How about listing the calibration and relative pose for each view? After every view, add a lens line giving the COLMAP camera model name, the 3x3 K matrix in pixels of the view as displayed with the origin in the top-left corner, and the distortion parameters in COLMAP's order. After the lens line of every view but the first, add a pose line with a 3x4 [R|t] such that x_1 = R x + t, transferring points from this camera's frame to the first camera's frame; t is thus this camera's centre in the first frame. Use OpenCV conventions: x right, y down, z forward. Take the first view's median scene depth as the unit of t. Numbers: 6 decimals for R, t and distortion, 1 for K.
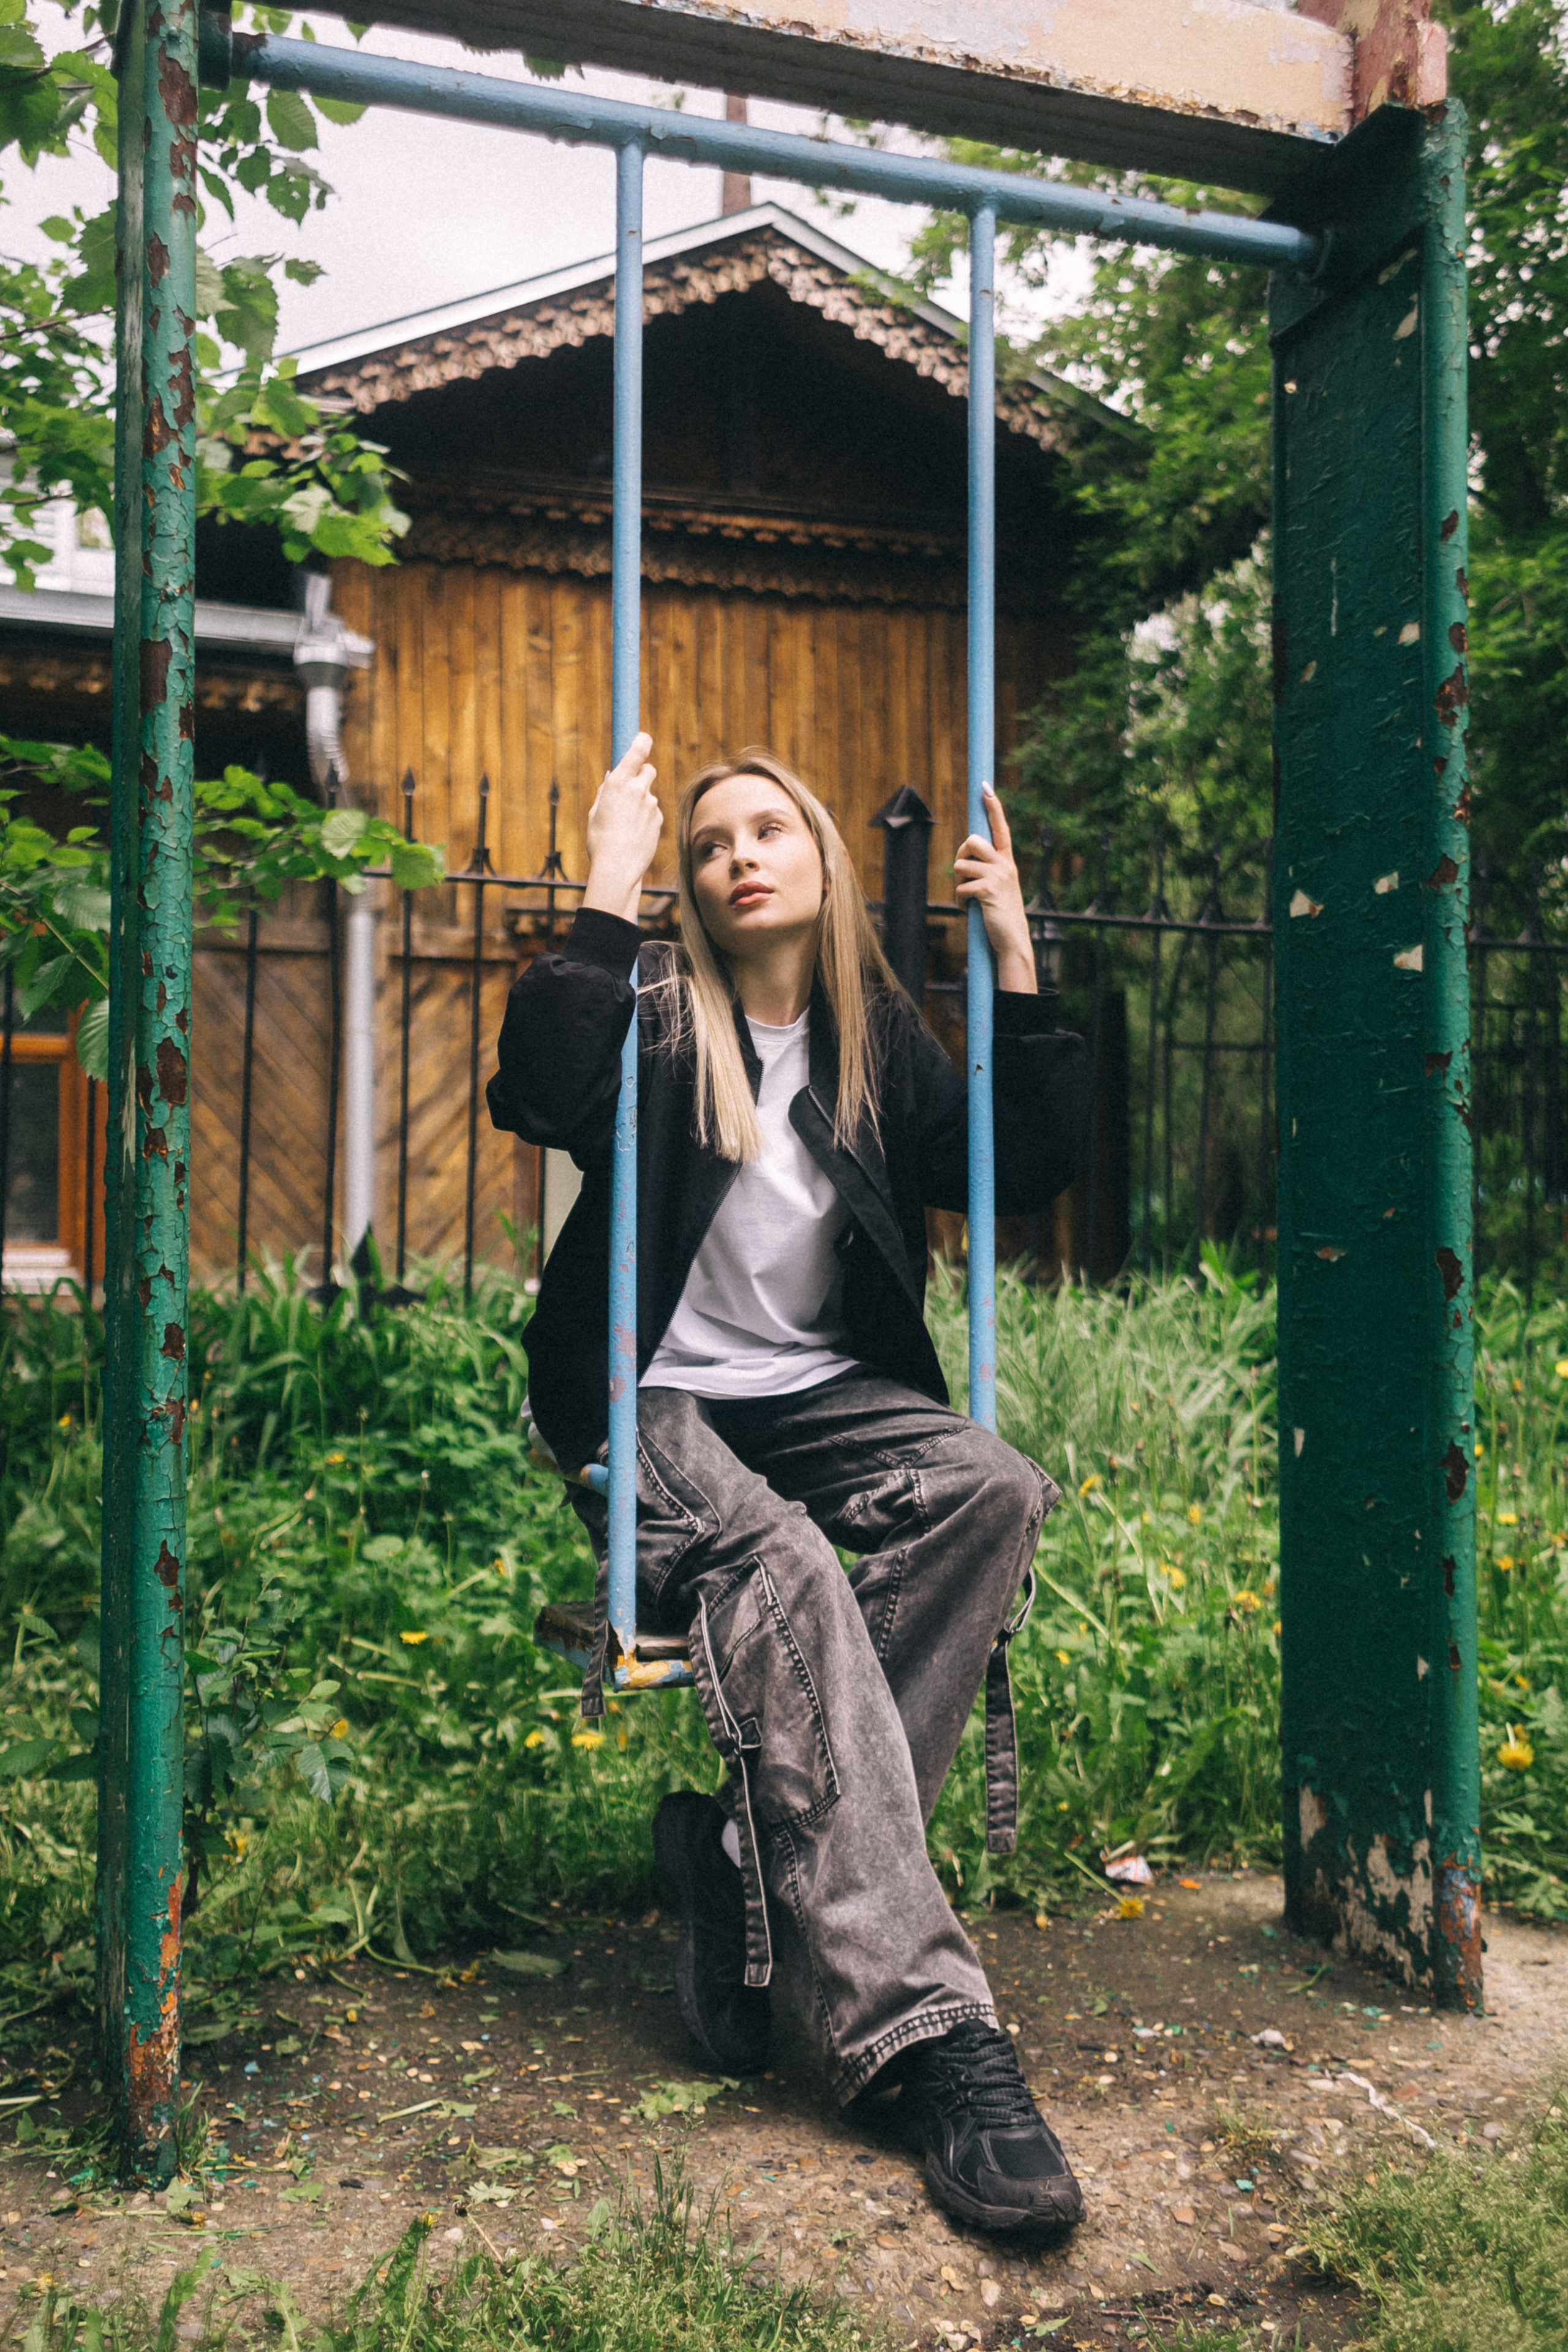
lens RADIAL K [[2080.1, 0, 763.9], [0, 2080.1, 1245.5], [0, 0, 1]] dist [0.032208, -0.013839]
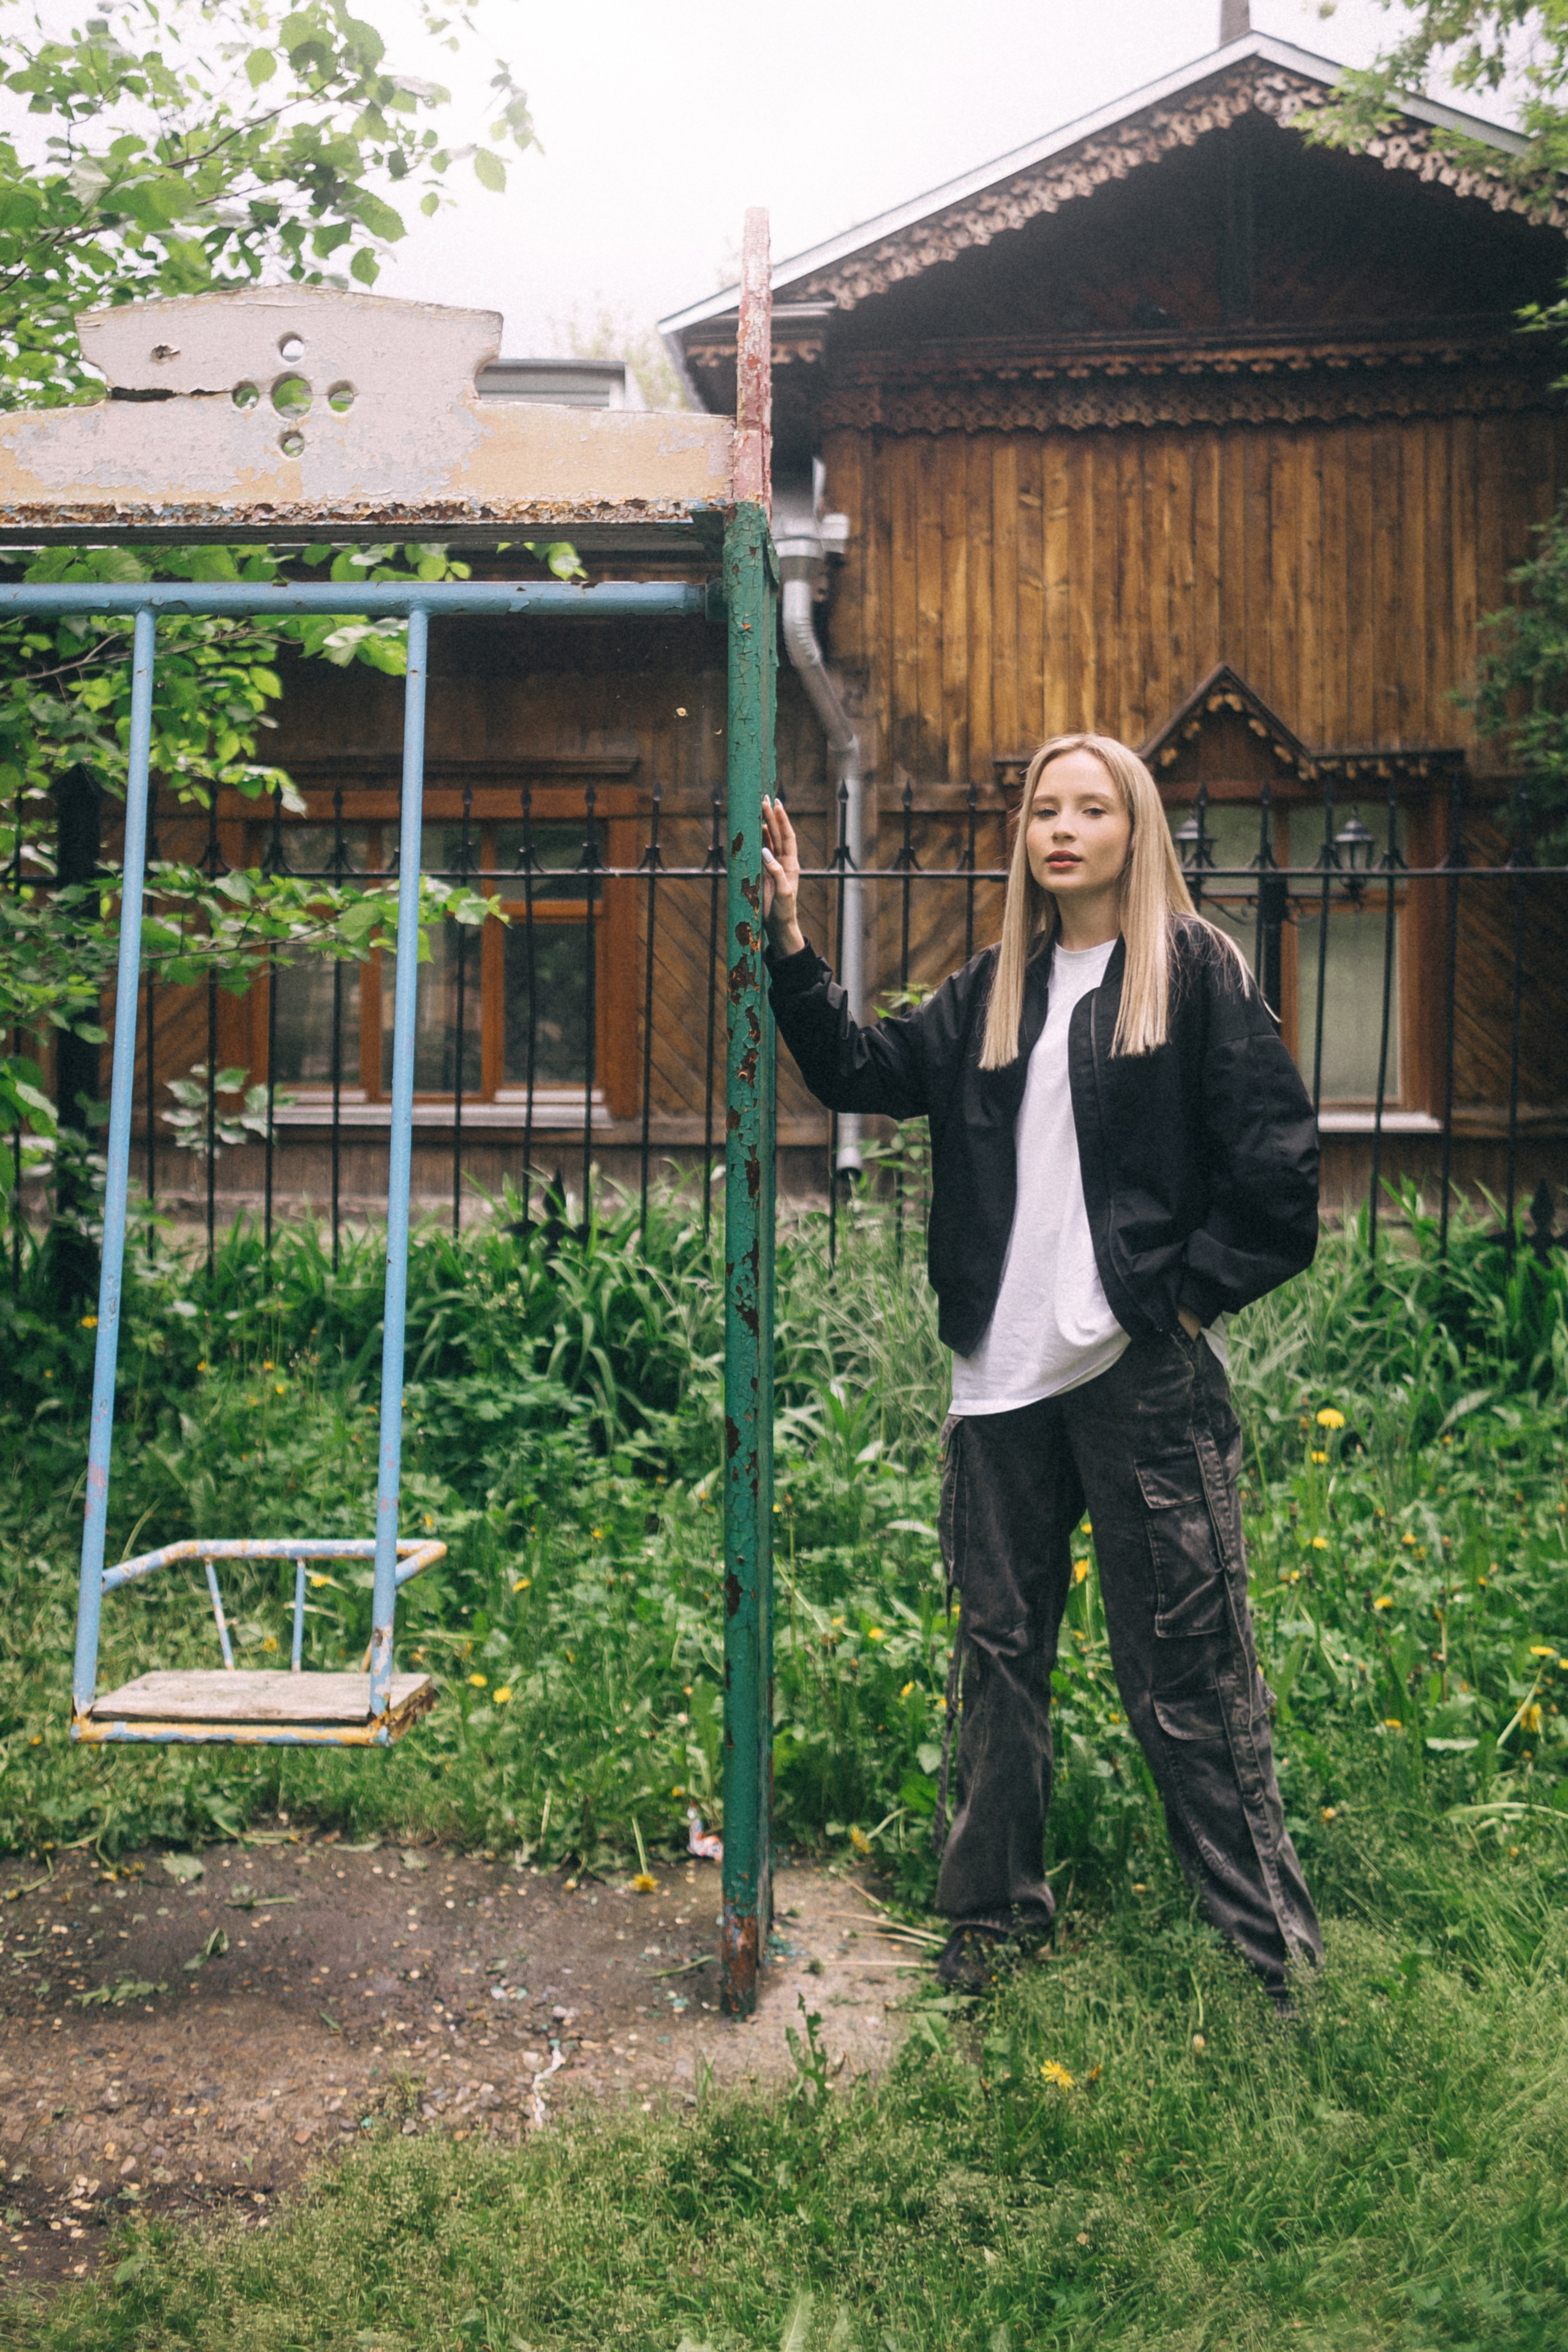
lens RADIAL K [[2074.8, 0, 712.7], [0, 2074.8, 1093.9], [0, 0, 1]] dist [0.008884, -0.001605]
pose [[0.933083, 0.008611, -0.359559, 0.584393], [0.005999, 0.999202, 0.039498, -0.185261], [0.359612, -0.039012, 0.932286, -0.121266]]
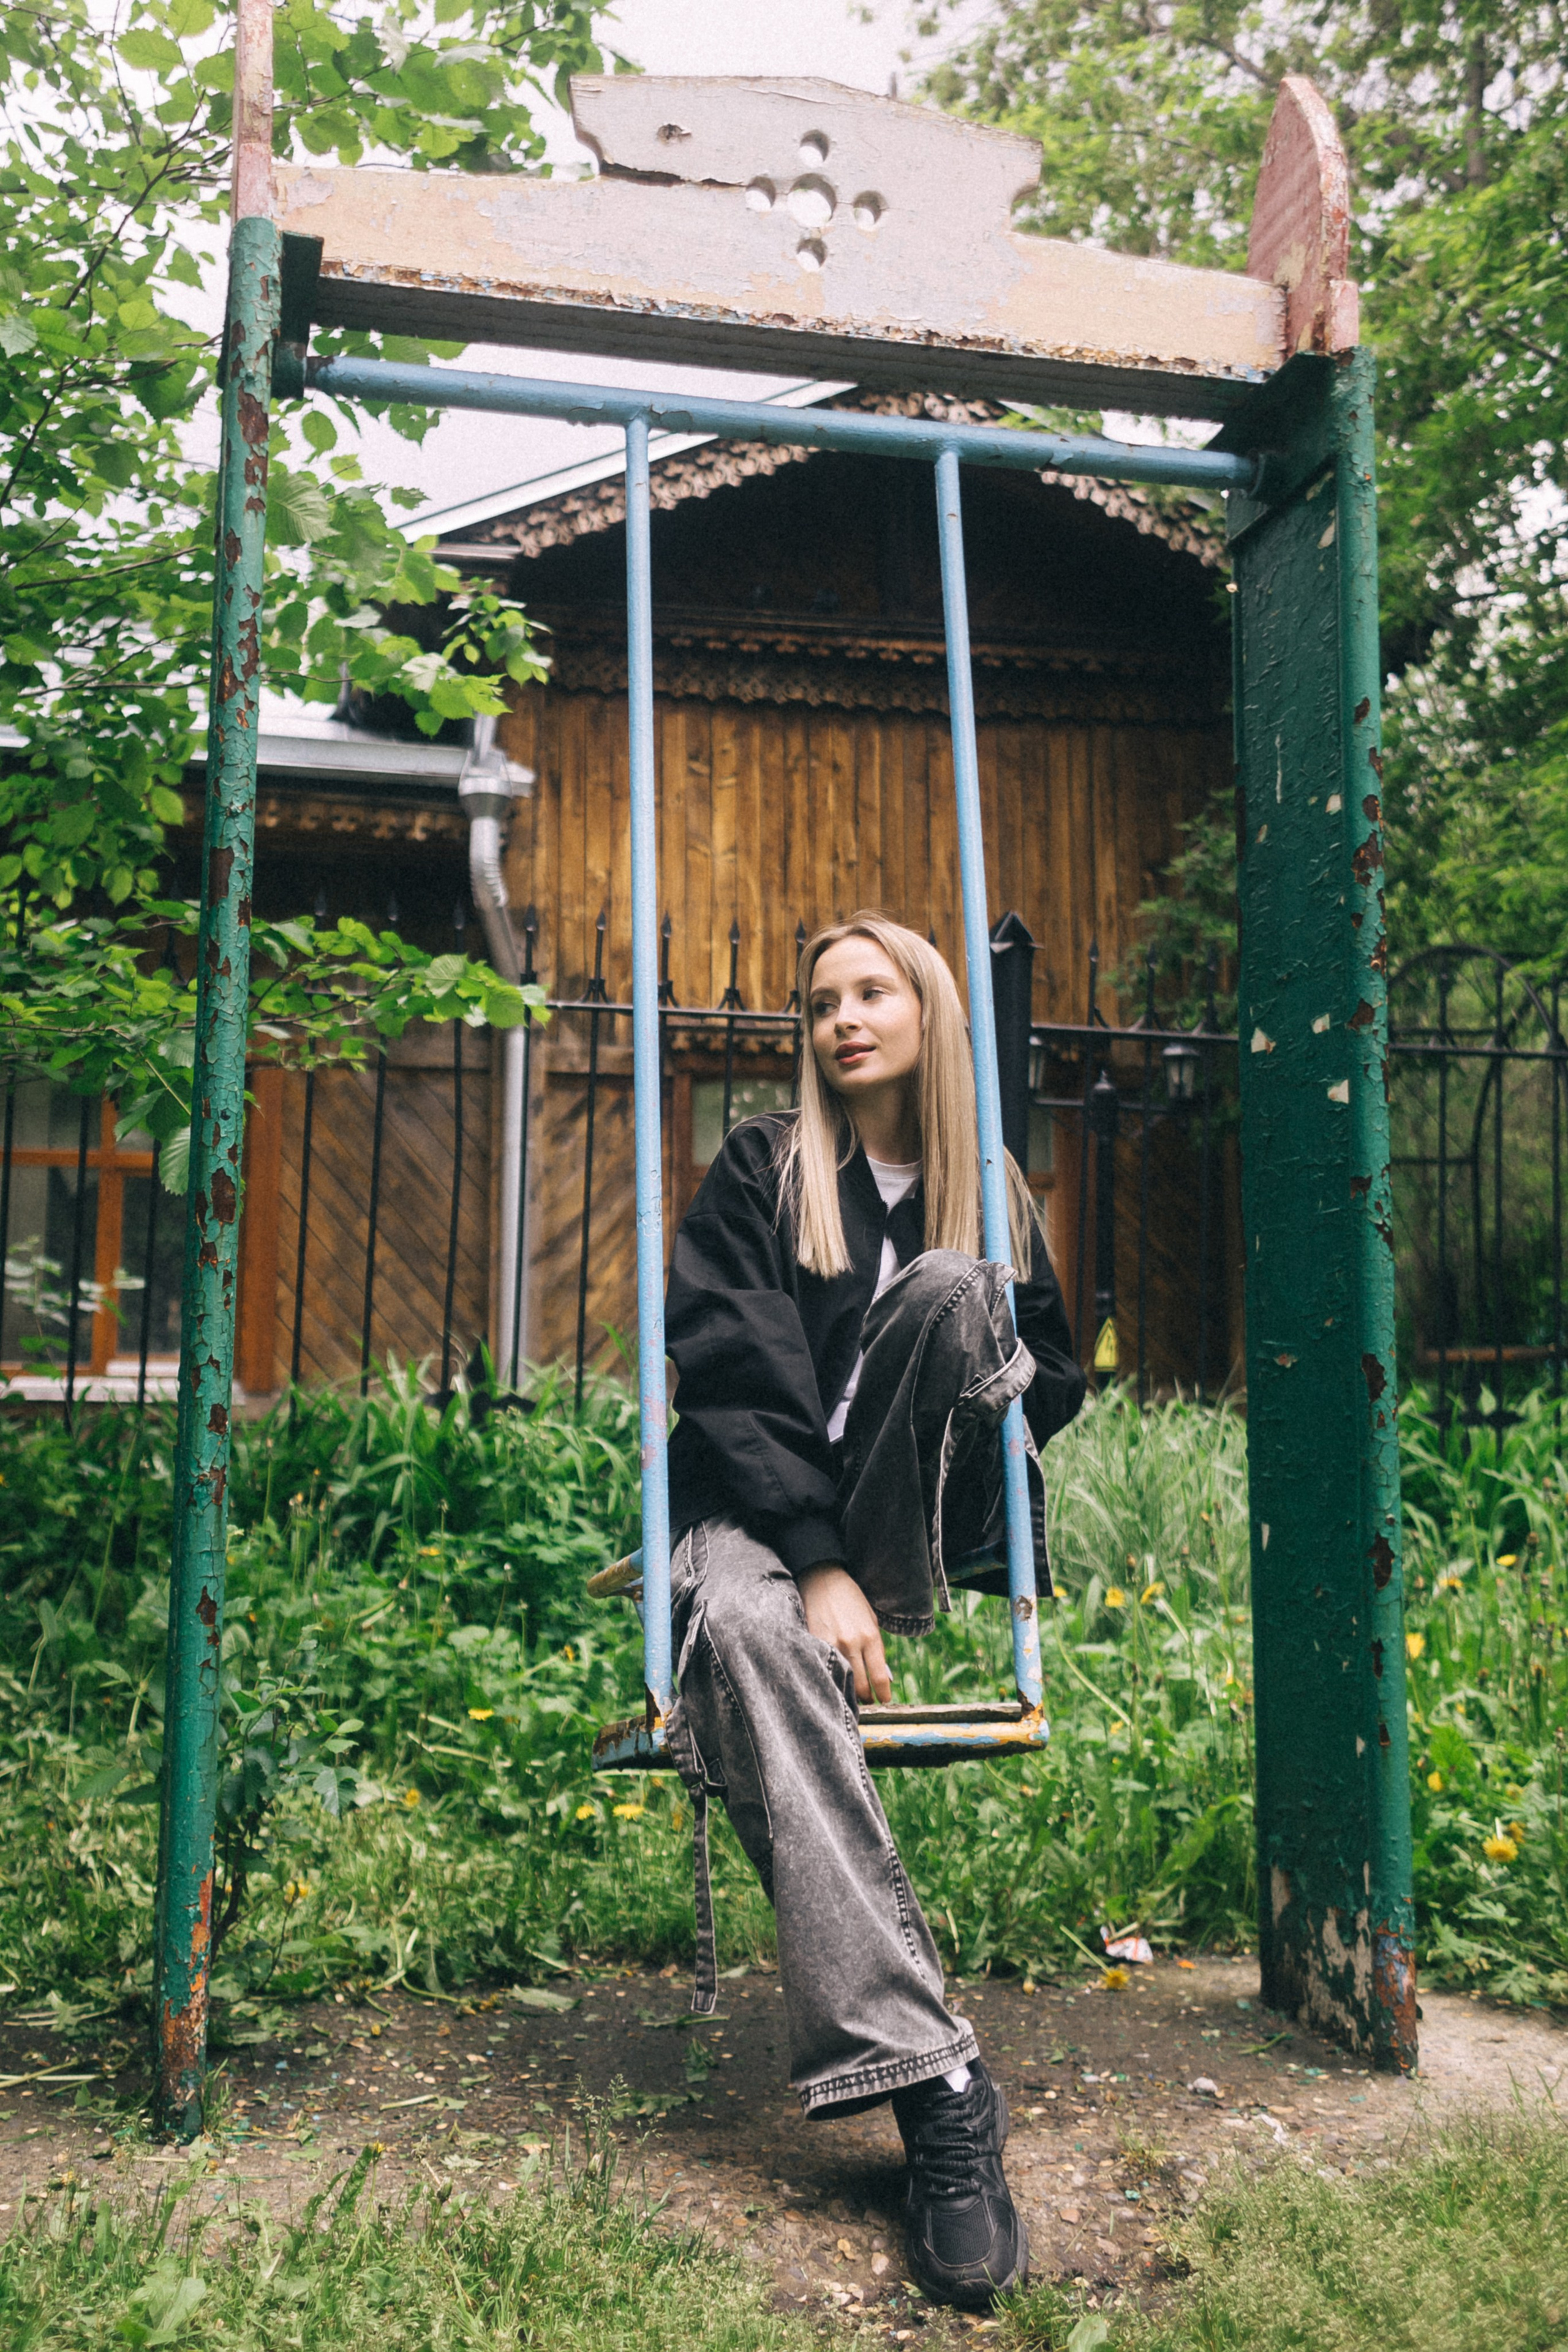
lens RADIAL K [[2157.8, 0, 715.4], [0, 2157.8, 1180.1], [0, 0, 1]] dist [0.033282, -0.013140]
pose [[0.993833, -0.001258, -0.110876, 0.085916], [-0.008231, 0.996340, -0.085078, 0.007428], [0.110578, 0.085466, 0.990186, -0.132239]]
